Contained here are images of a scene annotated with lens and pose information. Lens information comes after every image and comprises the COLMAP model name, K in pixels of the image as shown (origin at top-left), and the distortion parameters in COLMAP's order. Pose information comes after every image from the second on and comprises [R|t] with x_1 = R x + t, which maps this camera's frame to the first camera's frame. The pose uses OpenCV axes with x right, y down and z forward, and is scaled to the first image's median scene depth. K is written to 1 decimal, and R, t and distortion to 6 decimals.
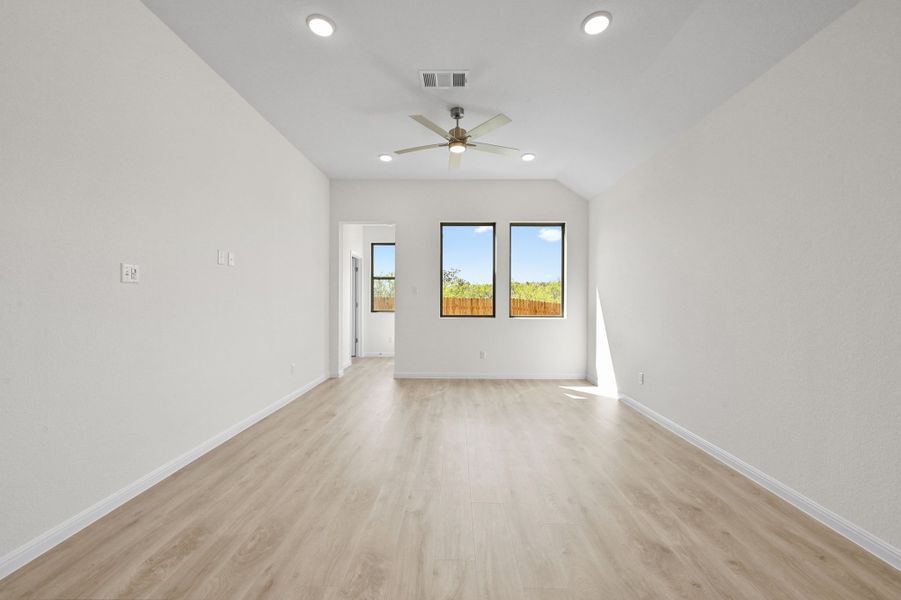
lens RADIAL K [[358.1, 0, 454.4], [0, 358.1, 303.1], [0, 0, 1]] dist [0.003654, 0.000581]
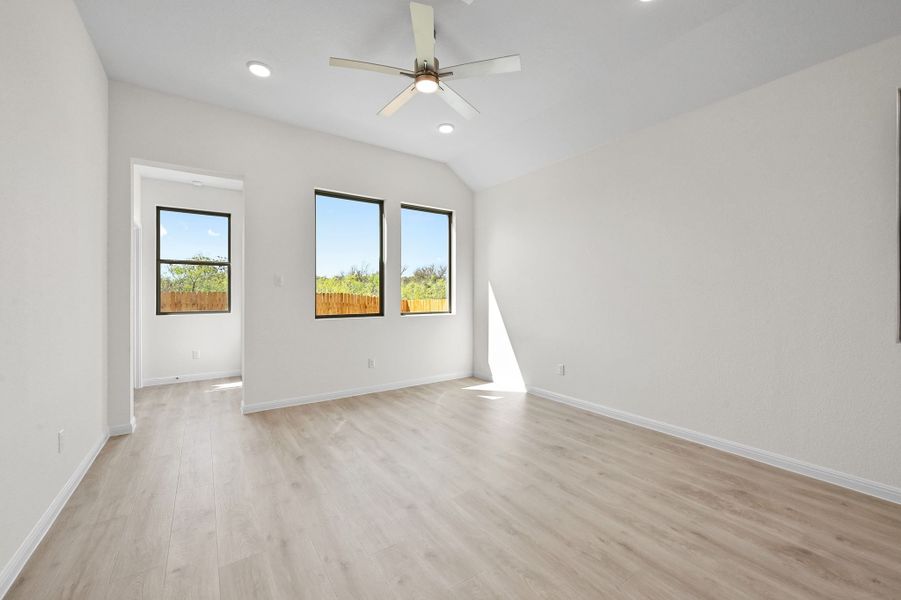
lens RADIAL K [[358.1, 0, 446.3], [0, 358.1, 296.2], [0, 0, 1]] dist [0.003654, 0.000581]
pose [[0.815913, -0.006408, 0.578139, -0.268985], [0.009970, 0.999946, -0.002987, -0.001349], [-0.578088, 0.008201, 0.815933, 0.272916]]
